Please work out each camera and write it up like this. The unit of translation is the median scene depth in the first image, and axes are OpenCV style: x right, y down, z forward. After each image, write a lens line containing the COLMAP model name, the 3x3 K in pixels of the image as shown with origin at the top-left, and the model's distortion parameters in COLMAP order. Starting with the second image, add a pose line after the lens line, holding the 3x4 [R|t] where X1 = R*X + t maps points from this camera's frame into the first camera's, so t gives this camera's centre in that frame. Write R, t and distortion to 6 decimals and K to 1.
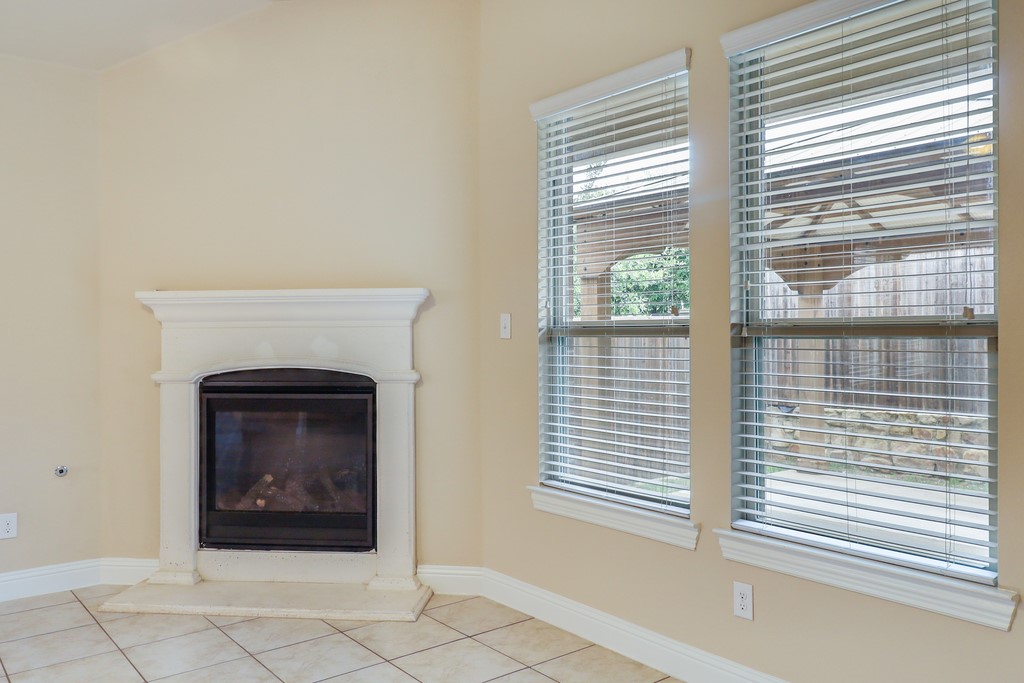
lens RADIAL K [[801.7, 0, 512.0], [0, 801.7, 342.3], [0, 0, 1]] dist [-0.004296, 0.000736]
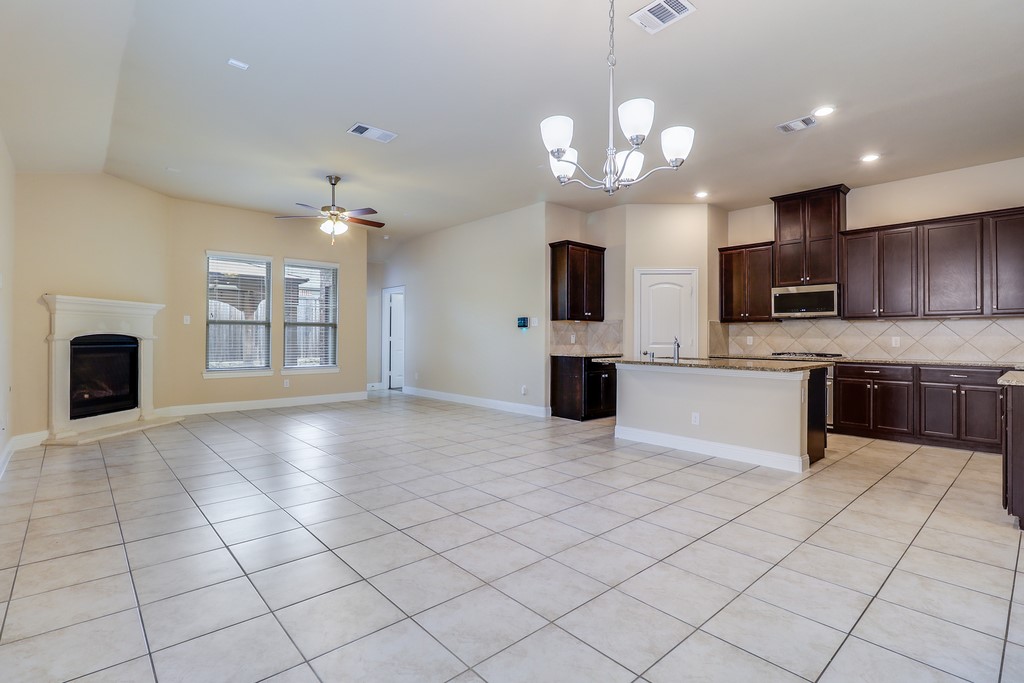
lens RADIAL K [[480.4, 0, 510.4], [0, 480.4, 331.3], [0, 0, 1]] dist [-0.001708, 0.001854]
pose [[-0.064016, 0.016069, 0.997820, -1.731085], [0.006168, 0.999858, -0.015706, 0.053571], [-0.997930, 0.005149, -0.064106, -0.065231]]
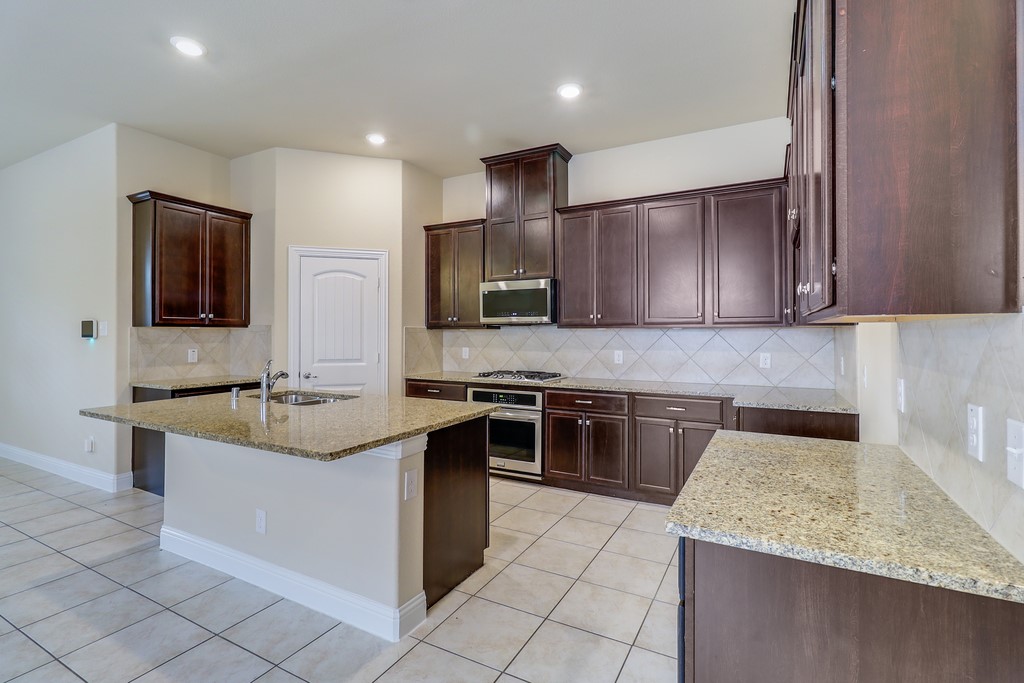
lens RADIAL K [[476.3, 0, 509.5], [0, 476.3, 328.2], [0, 0, 1]] dist [0.004805, 0.000210]
pose [[-0.389648, 0.012275, 0.920882, -1.287291], [0.010638, 0.999904, -0.008827, 0.011296], [-0.920903, 0.006357, -0.389741, -0.641323]]
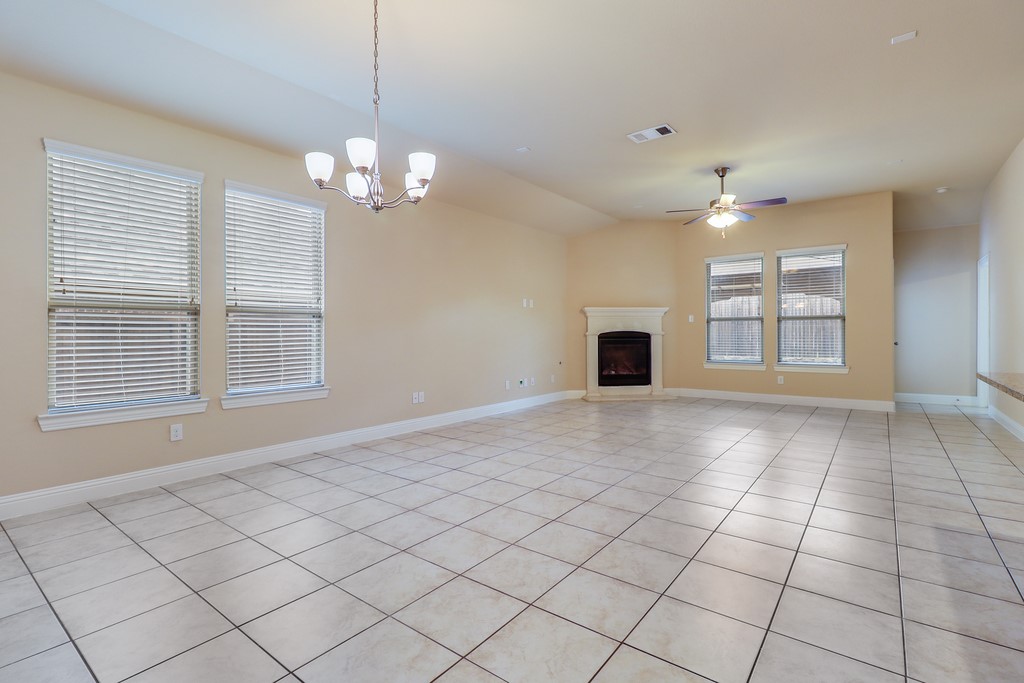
lens RADIAL K [[480.4, 0, 507.1], [0, 480.4, 334.8], [0, 0, 1]] dist [-0.001708, 0.001854]
pose [[0.971492, -0.002646, 0.237059, -1.229479], [0.004244, 0.999972, -0.006229, 0.058317], [-0.237036, 0.007058, 0.971475, -0.824077]]
